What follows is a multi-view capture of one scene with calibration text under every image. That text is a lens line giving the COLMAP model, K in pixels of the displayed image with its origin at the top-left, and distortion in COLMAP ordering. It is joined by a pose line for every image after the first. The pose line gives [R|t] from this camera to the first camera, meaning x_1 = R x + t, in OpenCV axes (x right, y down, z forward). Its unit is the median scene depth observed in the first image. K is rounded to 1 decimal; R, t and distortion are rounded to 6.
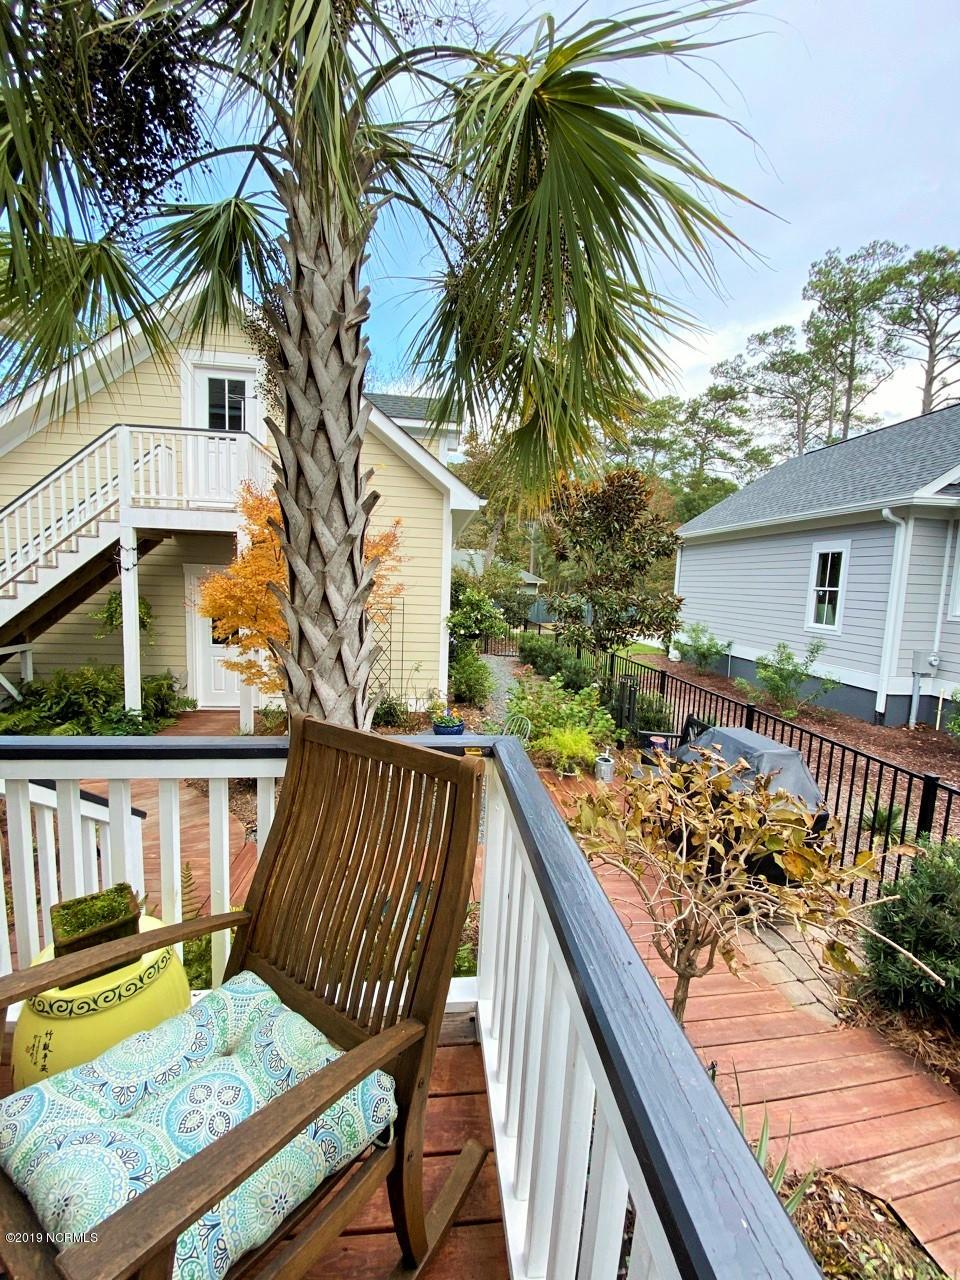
lens RADIAL K [[509.1, 0, 488.6], [0, 509.1, 642.4], [0, 0, 1]] dist [-0.023667, -0.001116]
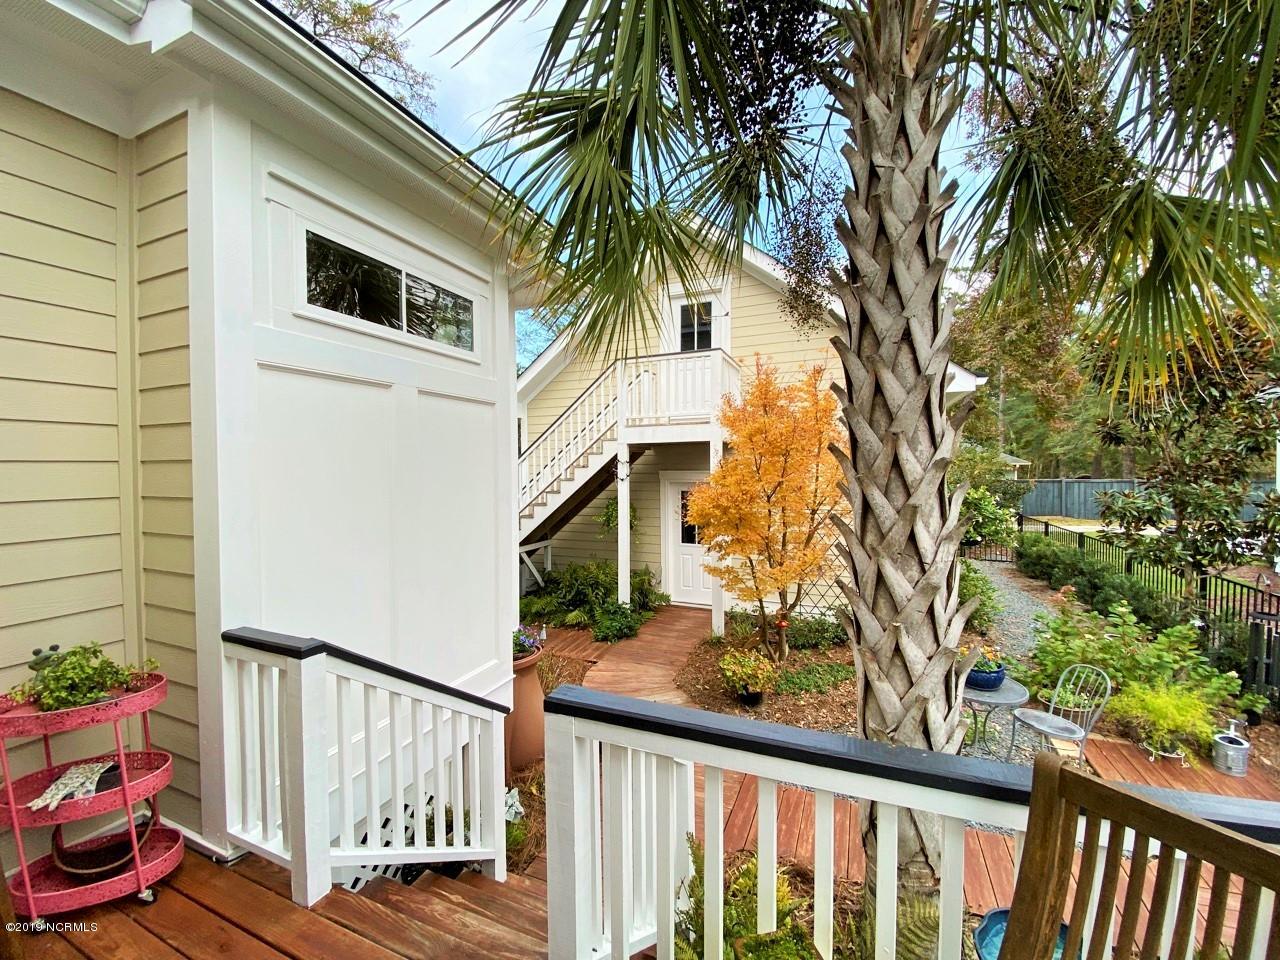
lens RADIAL K [[509.1, 0, 635.9], [0, 509.1, 479.5], [0, 0, 1]] dist [-0.023667, -0.001116]
pose [[0.853824, -0.037062, -0.519241, -0.093707], [-0.018709, 0.994633, -0.101758, -0.029938], [0.520225, 0.096598, 0.848548, 0.020389]]
